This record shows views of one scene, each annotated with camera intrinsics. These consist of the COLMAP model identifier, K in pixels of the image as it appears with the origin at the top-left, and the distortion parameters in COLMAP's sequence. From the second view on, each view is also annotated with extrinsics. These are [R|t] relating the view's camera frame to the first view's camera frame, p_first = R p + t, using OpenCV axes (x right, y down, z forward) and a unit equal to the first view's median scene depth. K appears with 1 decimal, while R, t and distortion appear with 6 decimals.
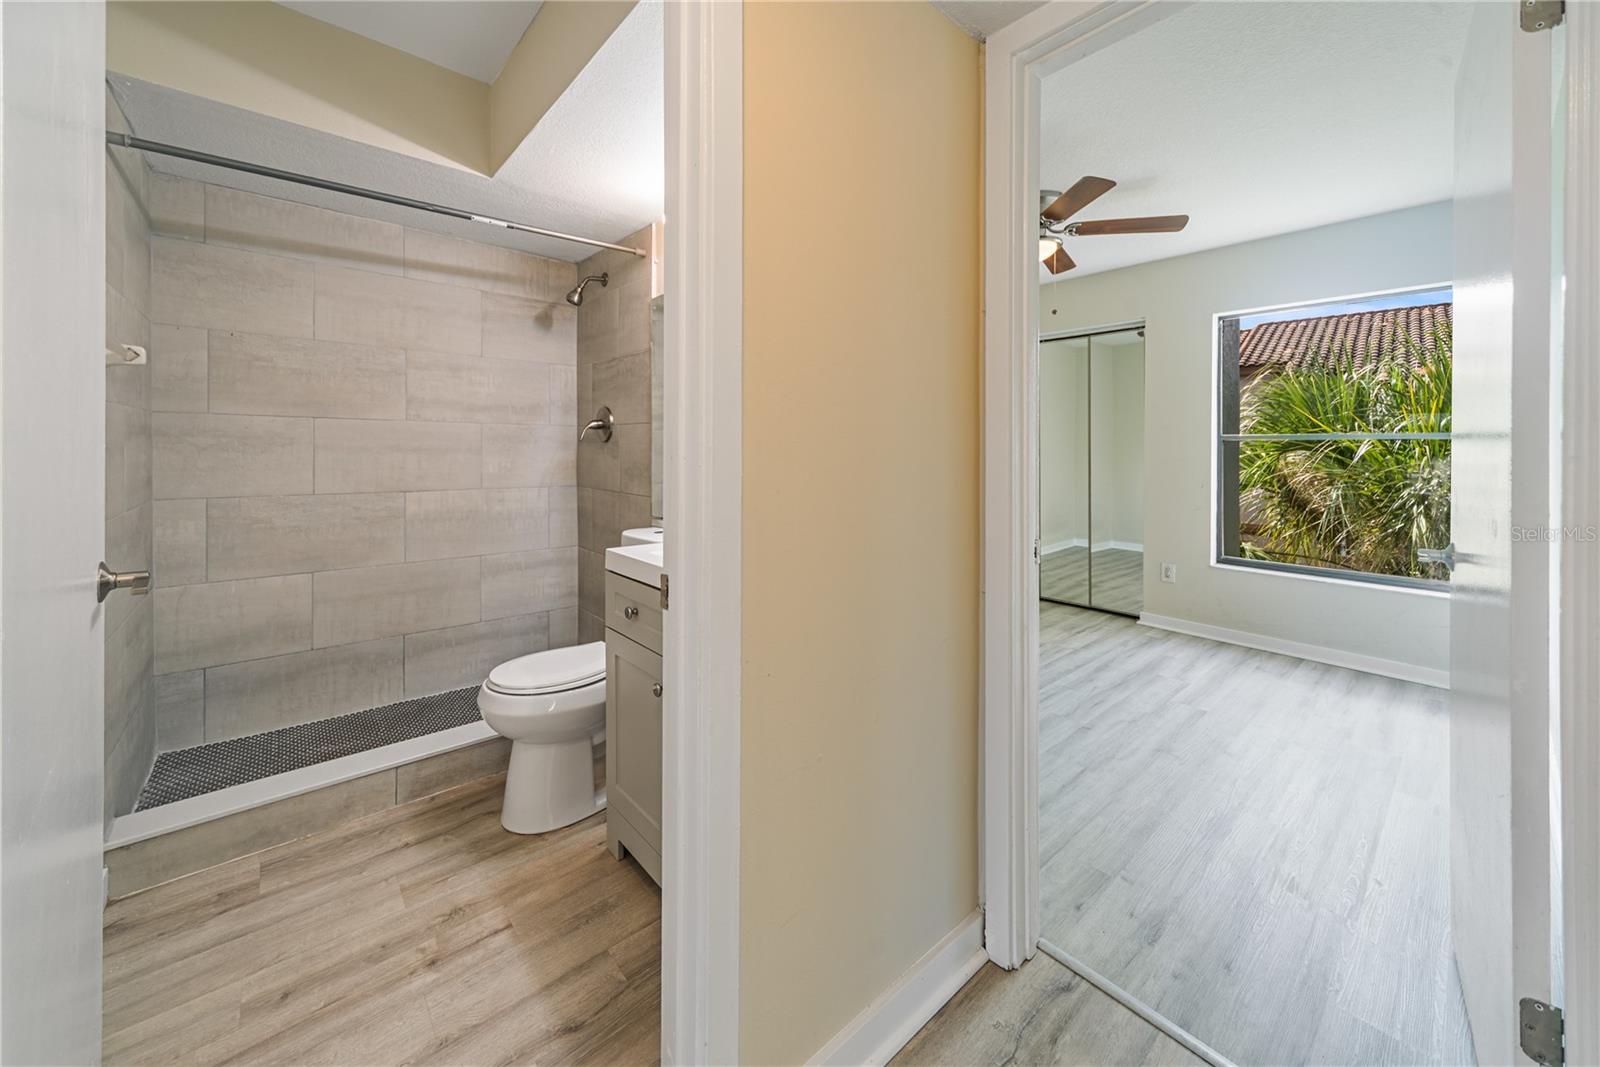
lens RADIAL K [[594.1, 0, 814.5], [0, 594.1, 462.8], [0, 0, 1]] dist [0.001051, 0.000120]
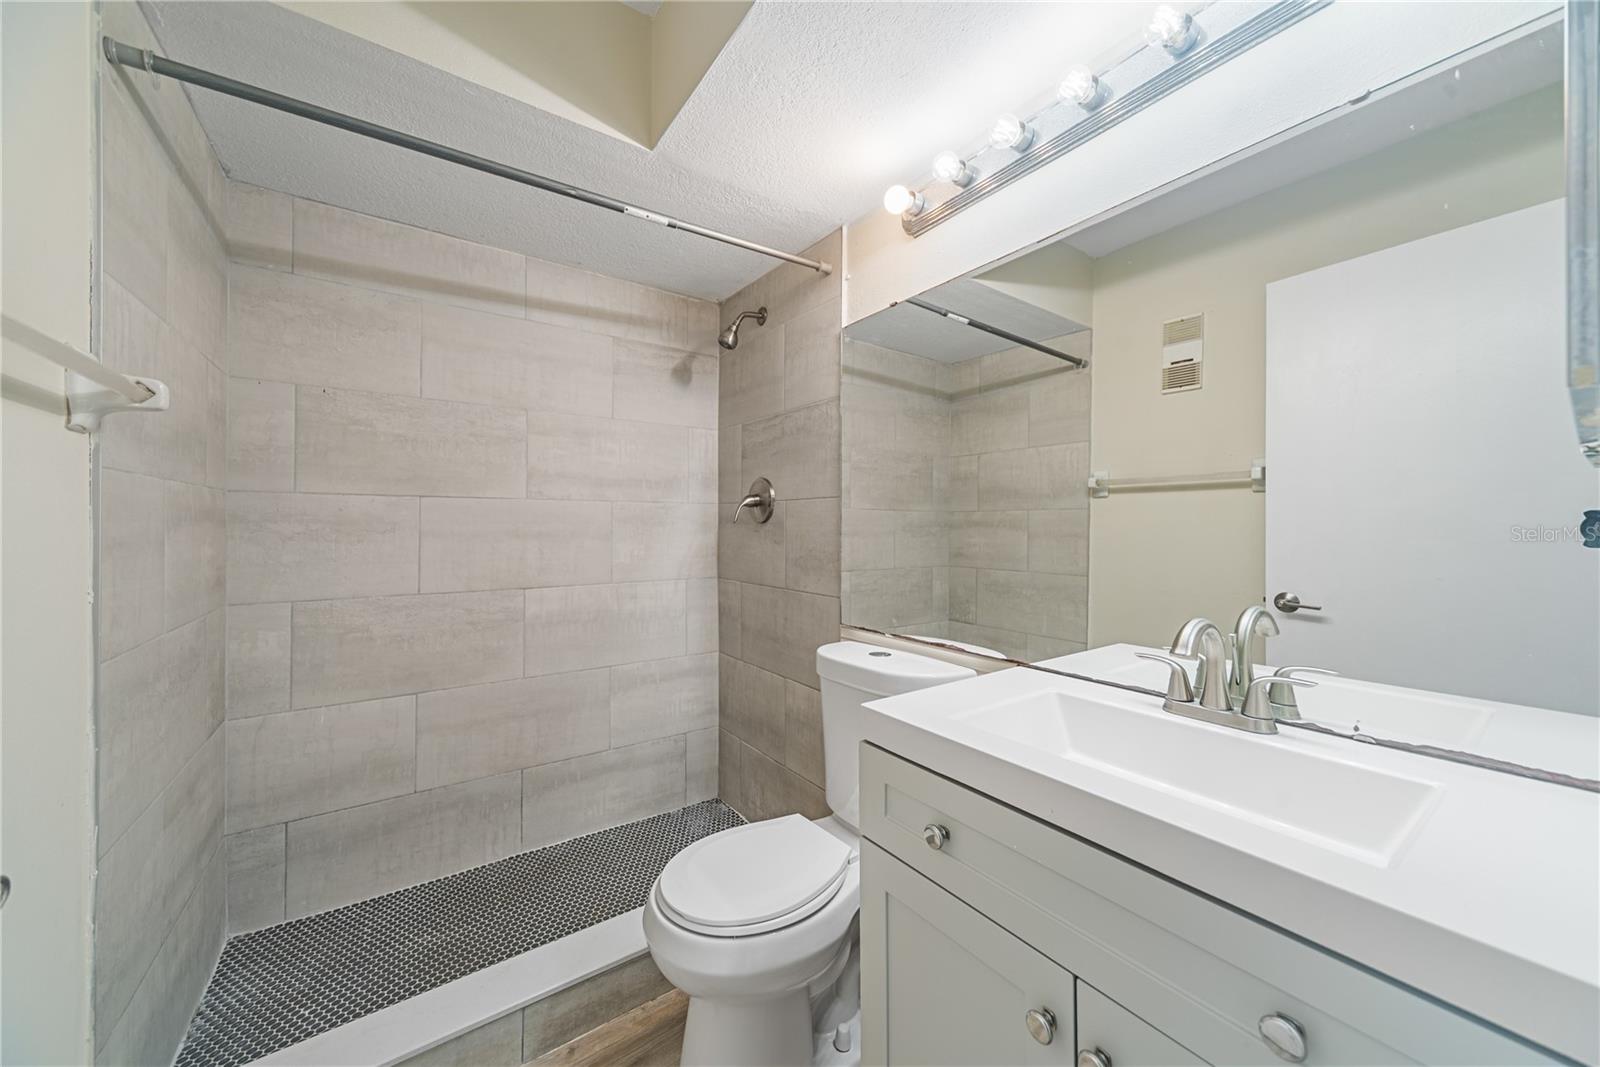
lens RADIAL K [[568.1, 0, 800.9], [0, 568.1, 525.2], [0, 0, 1]] dist [0.000516, 0.000322]
pose [[0.993062, -0.009502, -0.117207, -0.245104], [0.006693, 0.999681, -0.024334, -0.015659], [0.117401, 0.023380, 0.992809, 0.303178]]
